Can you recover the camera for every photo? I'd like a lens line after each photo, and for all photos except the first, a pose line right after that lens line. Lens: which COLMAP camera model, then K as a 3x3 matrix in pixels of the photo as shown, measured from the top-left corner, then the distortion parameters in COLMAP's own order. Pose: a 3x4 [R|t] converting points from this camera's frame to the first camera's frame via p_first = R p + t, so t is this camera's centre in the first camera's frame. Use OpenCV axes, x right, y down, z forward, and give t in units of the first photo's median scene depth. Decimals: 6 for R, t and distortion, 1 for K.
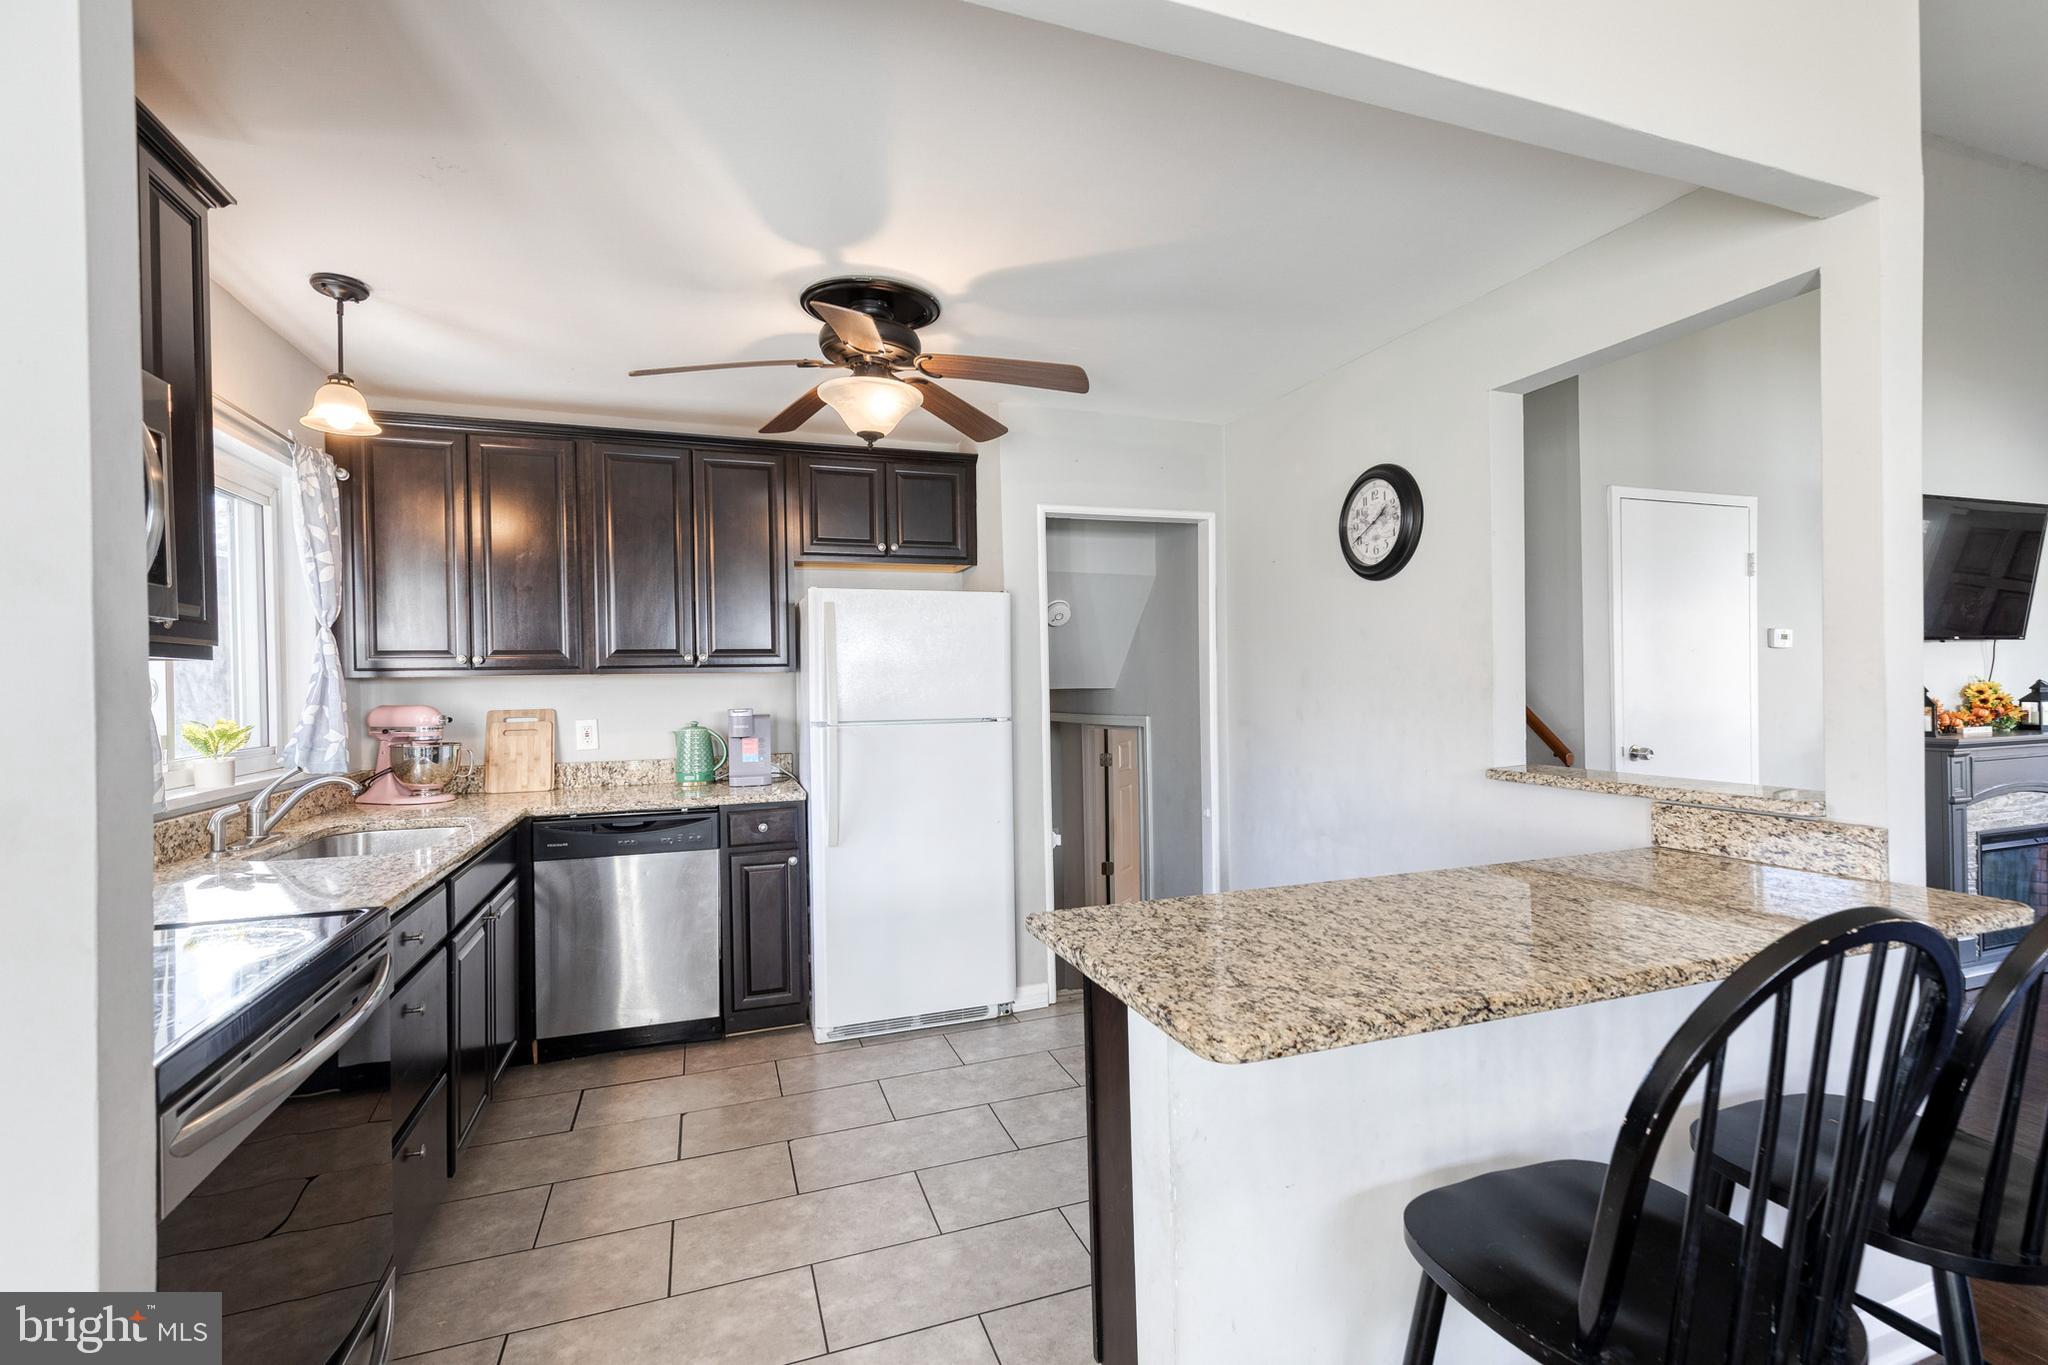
lens RADIAL K [[924.6, 0, 1039.5], [0, 924.6, 682.6], [0, 0, 1]] dist [0.010718, -0.002503]
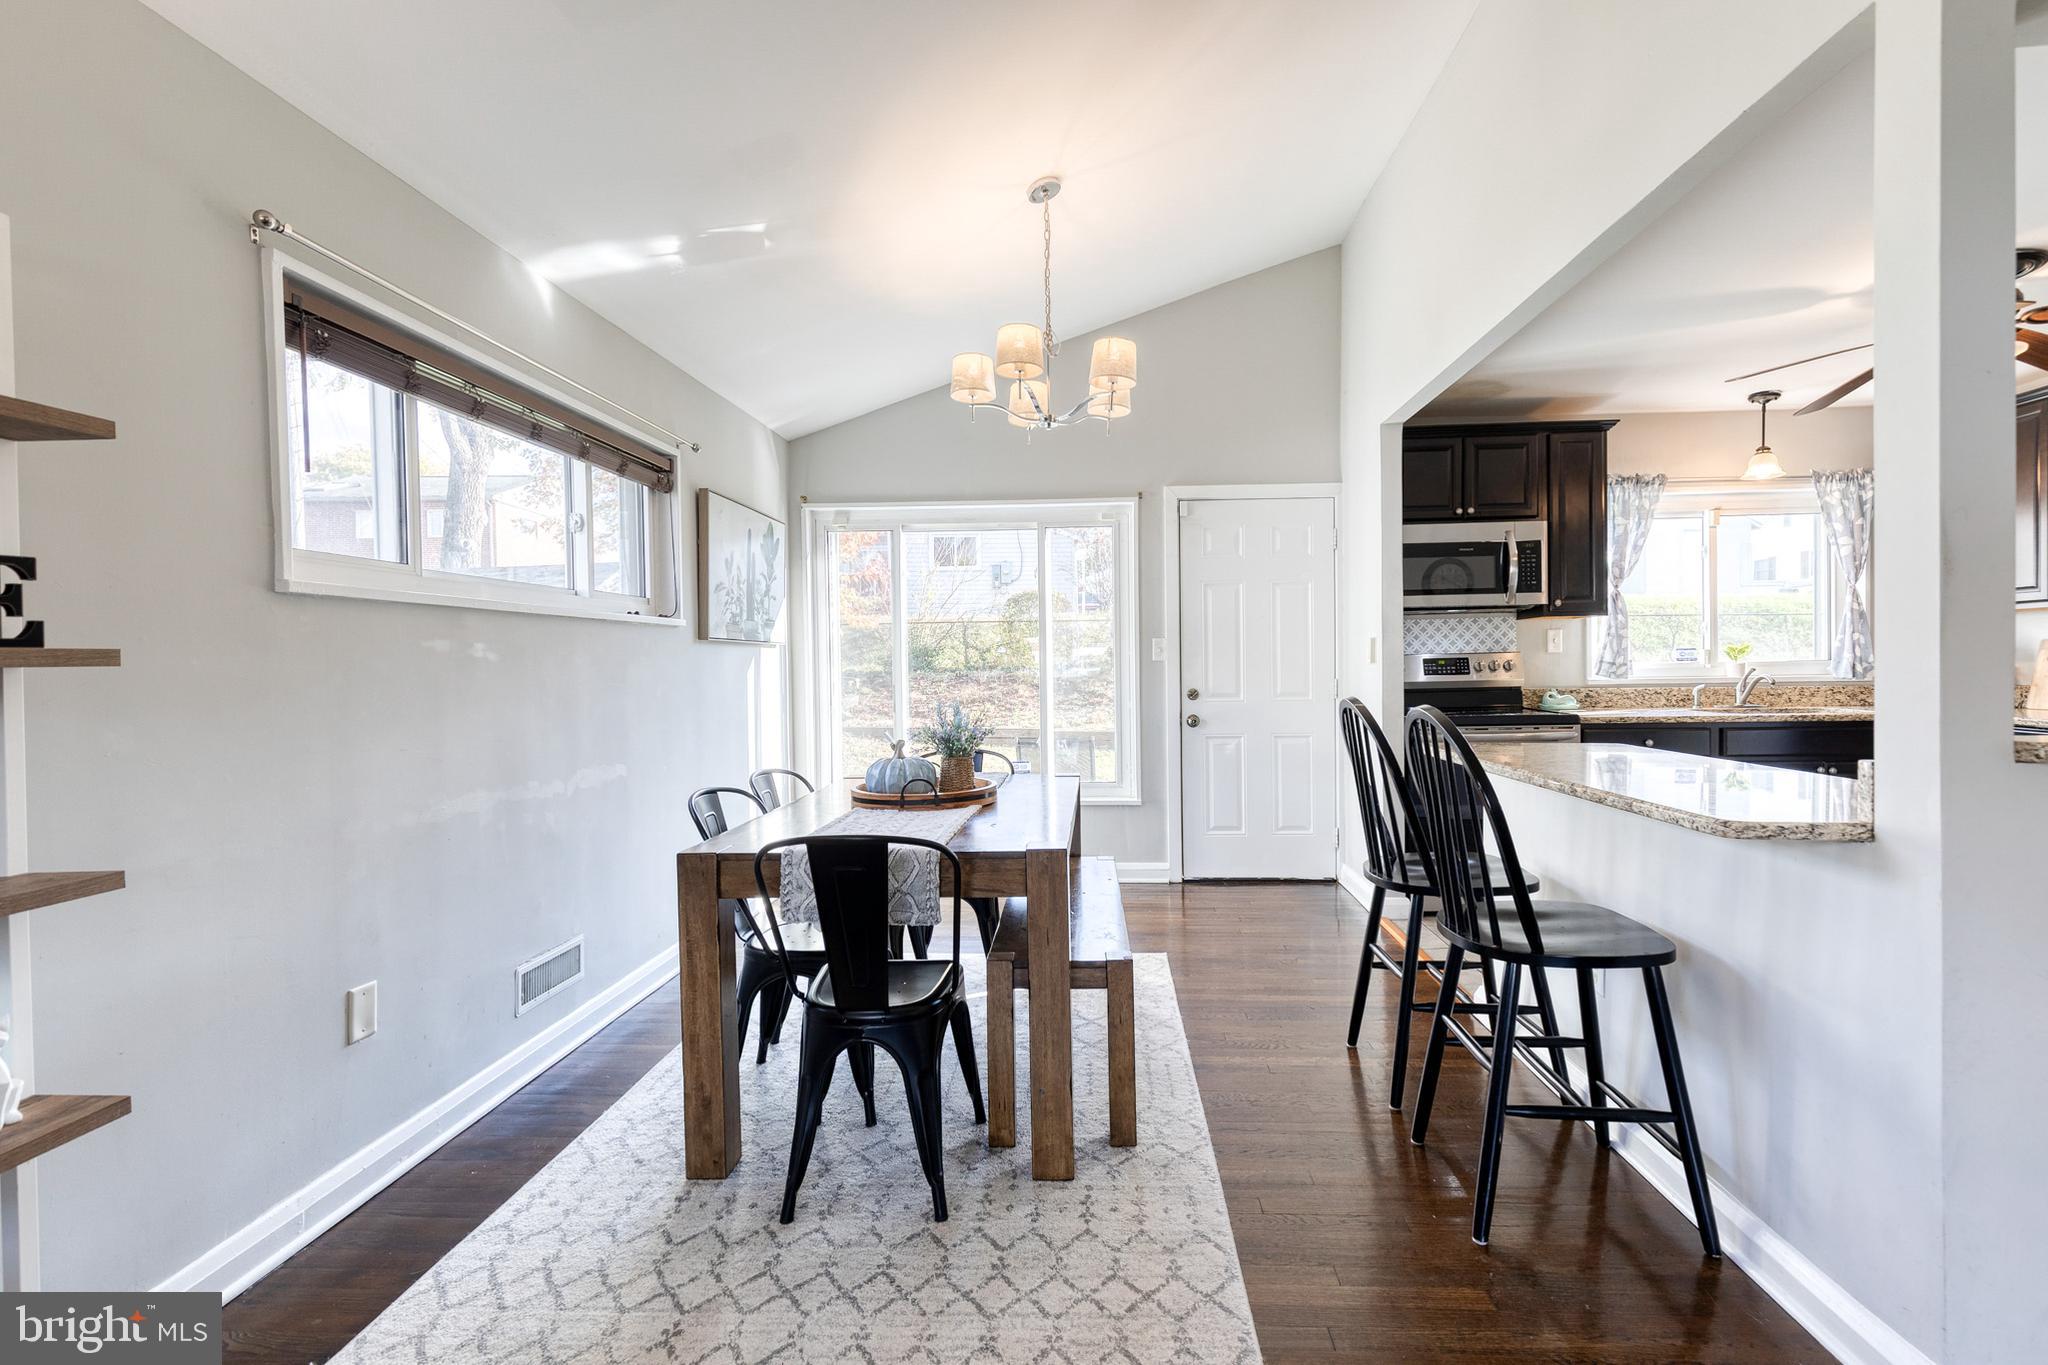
lens RADIAL K [[924.6, 0, 1056.9], [0, 924.6, 676.6], [0, 0, 1]] dist [0.010718, -0.002503]
pose [[-0.390182, 0.034142, -0.920105, 1.056213], [0.020239, 0.999389, 0.028502, 0.020252], [0.920515, -0.007501, -0.390634, 0.342472]]
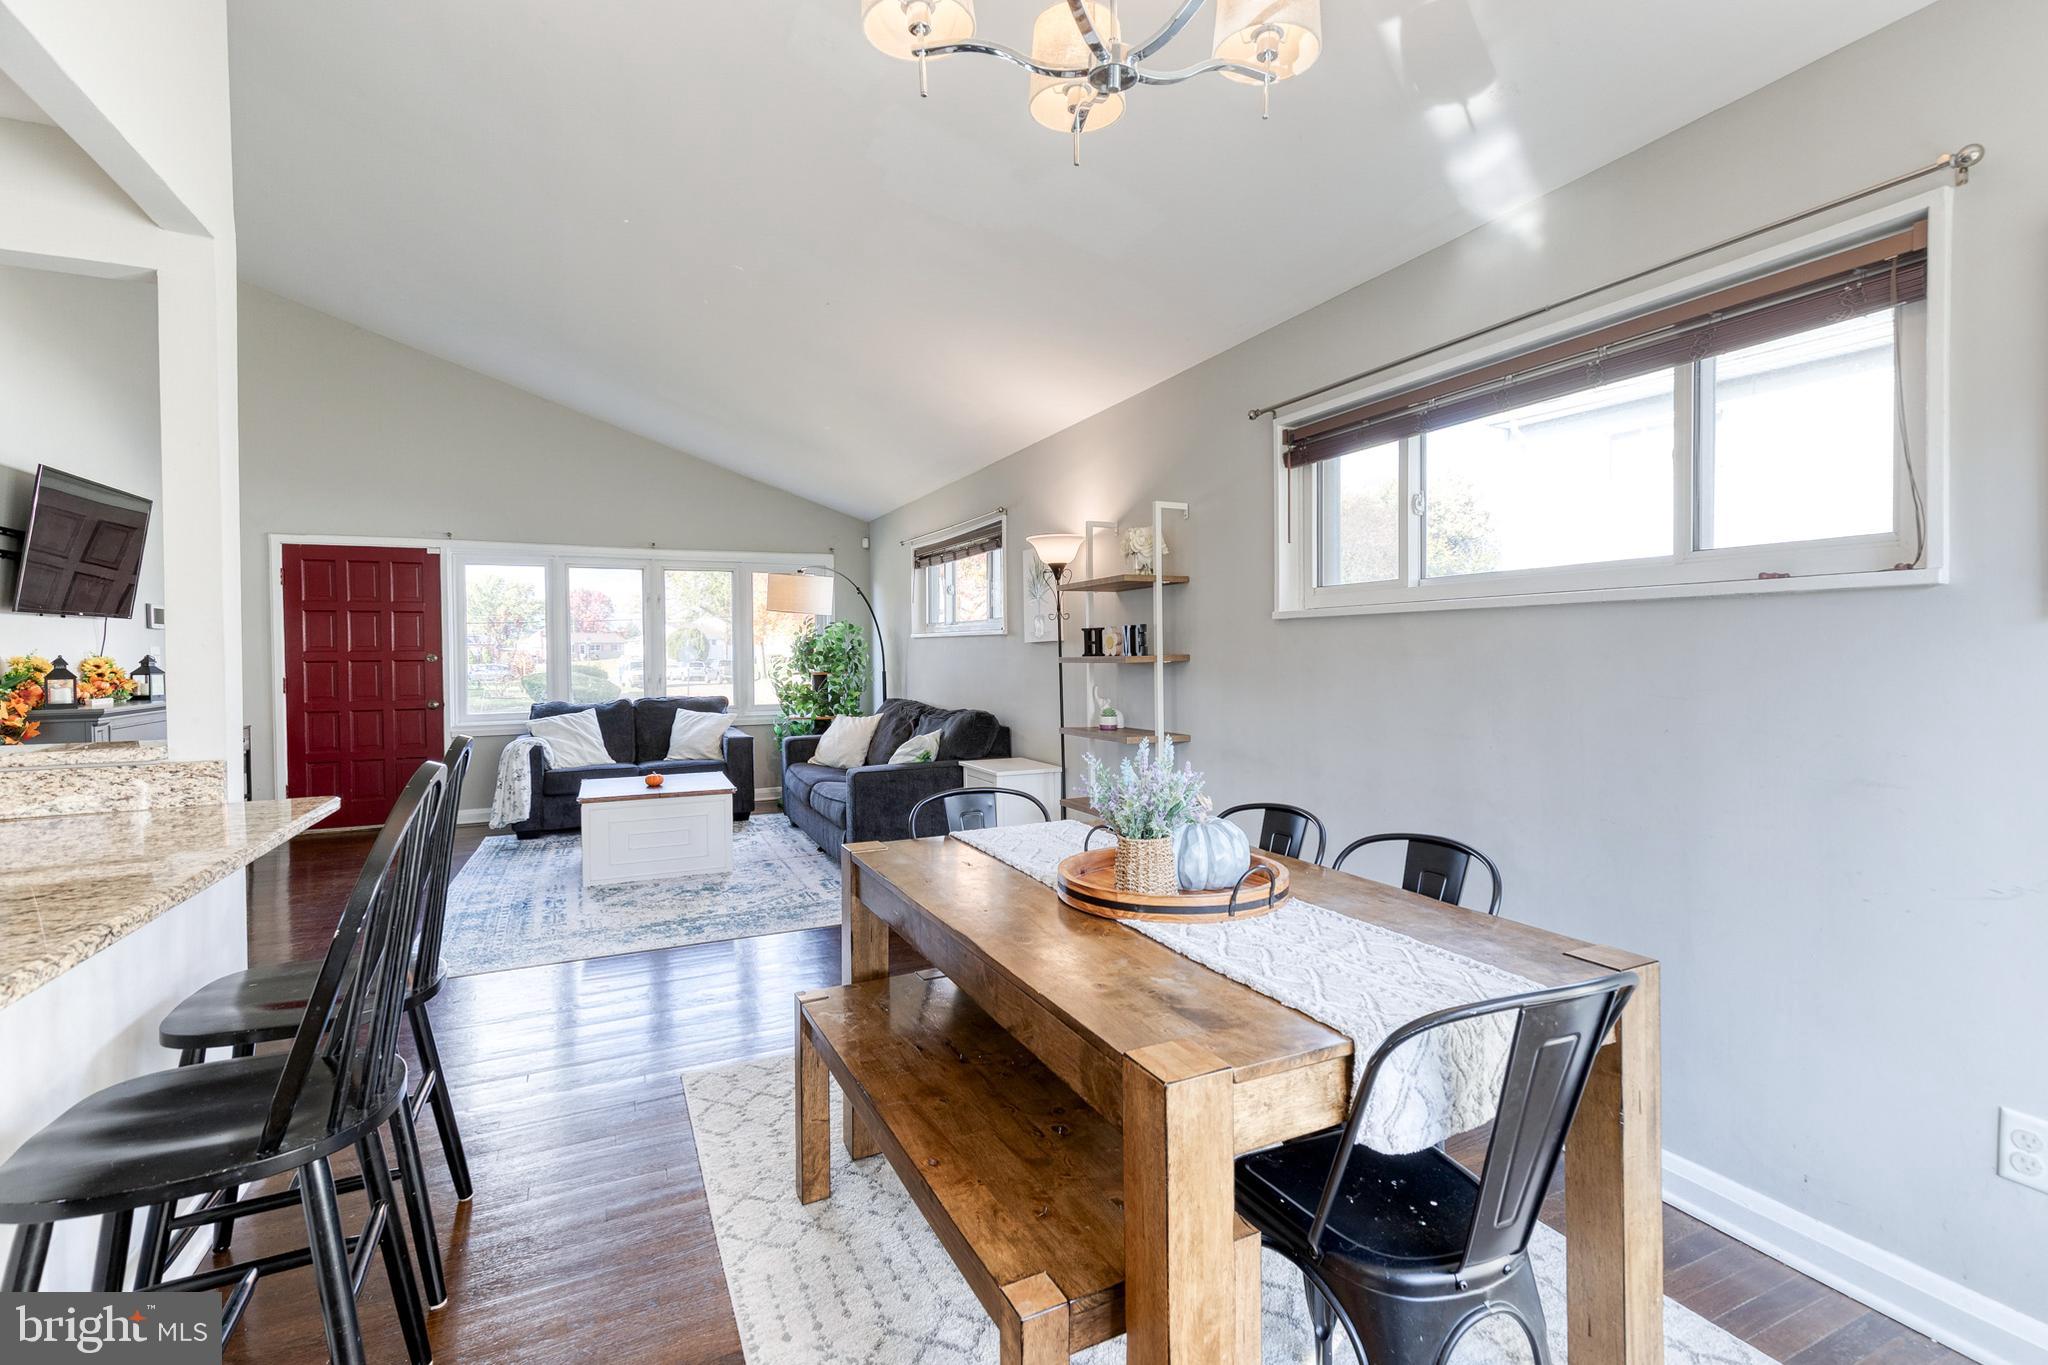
lens RADIAL K [[924.6, 0, 1075.3], [0, 924.6, 669.5], [0, 0, 1]] dist [0.010718, -0.002503]
pose [[-0.109327, -0.006763, 0.993983, -0.221389], [0.008847, 0.999931, 0.007776, 0.020426], [-0.993966, 0.009644, -0.109260, 0.016216]]
